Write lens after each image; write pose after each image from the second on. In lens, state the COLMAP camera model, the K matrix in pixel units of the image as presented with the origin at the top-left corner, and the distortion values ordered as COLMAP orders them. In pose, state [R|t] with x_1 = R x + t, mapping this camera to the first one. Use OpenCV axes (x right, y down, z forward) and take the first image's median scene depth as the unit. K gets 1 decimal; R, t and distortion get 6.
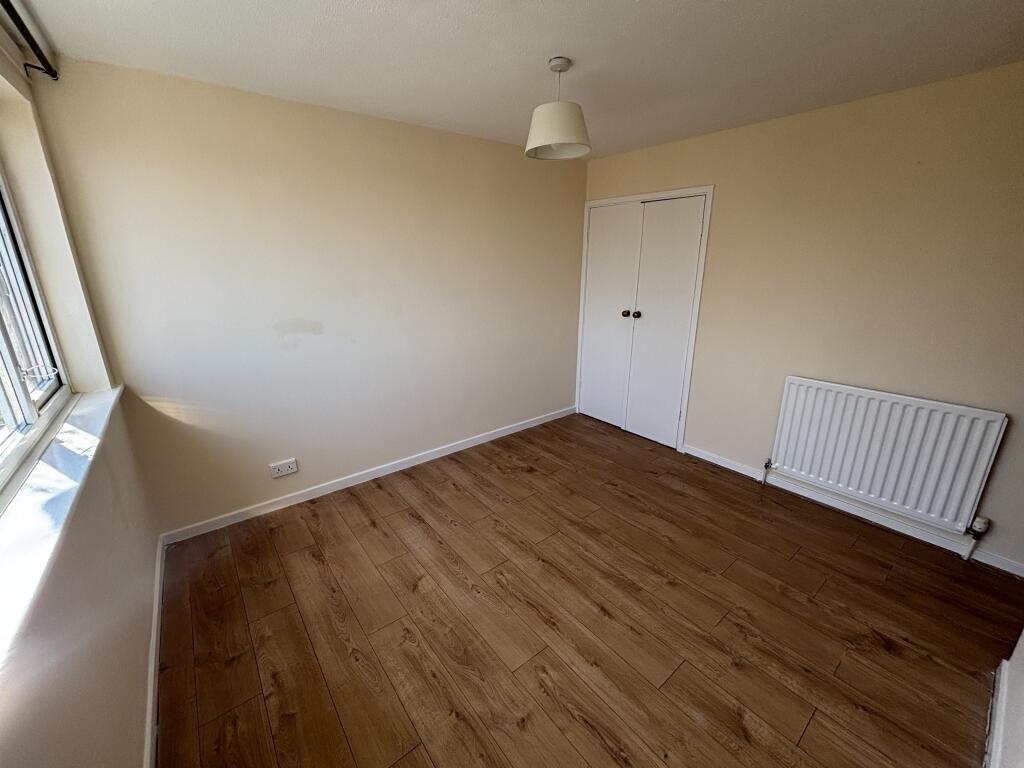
lens RADIAL K [[412.7, 0, 508.2], [0, 412.7, 380.5], [0, 0, 1]] dist [0.009227, -0.000580]
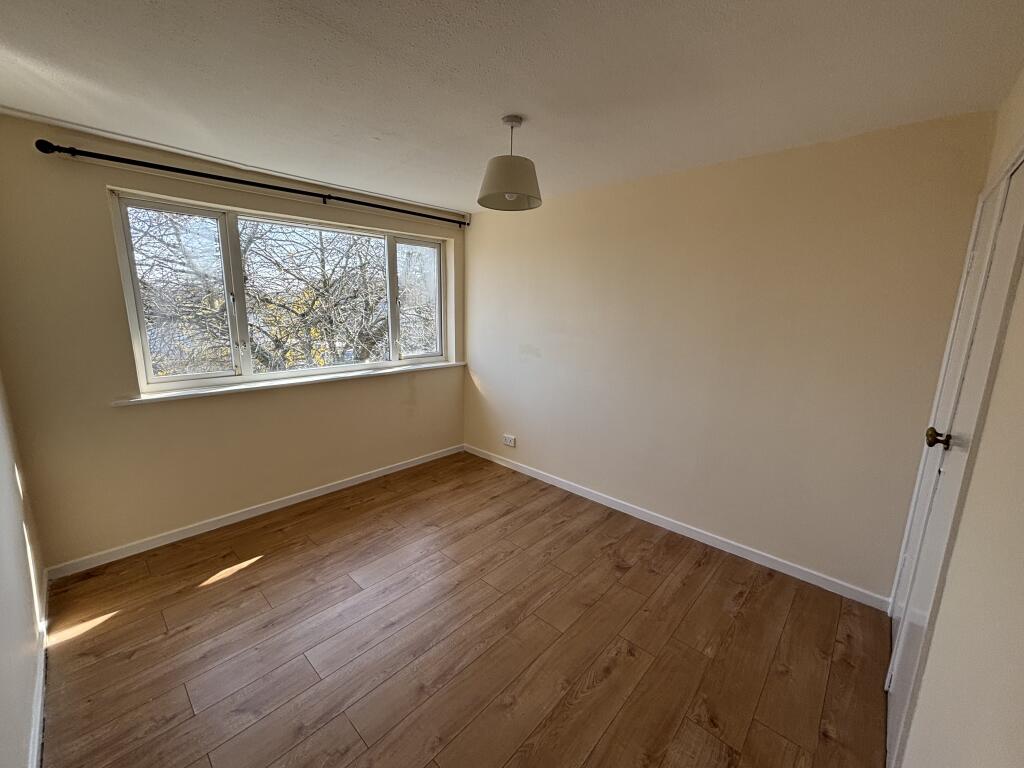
lens RADIAL K [[412.7, 0, 518.5], [0, 412.7, 382.6], [0, 0, 1]] dist [0.009227, -0.000580]
pose [[0.173368, 0.199849, -0.964367, 0.872621], [-0.302235, 0.942743, 0.141034, -0.208405], [0.937336, 0.267014, 0.223842, 0.656879]]
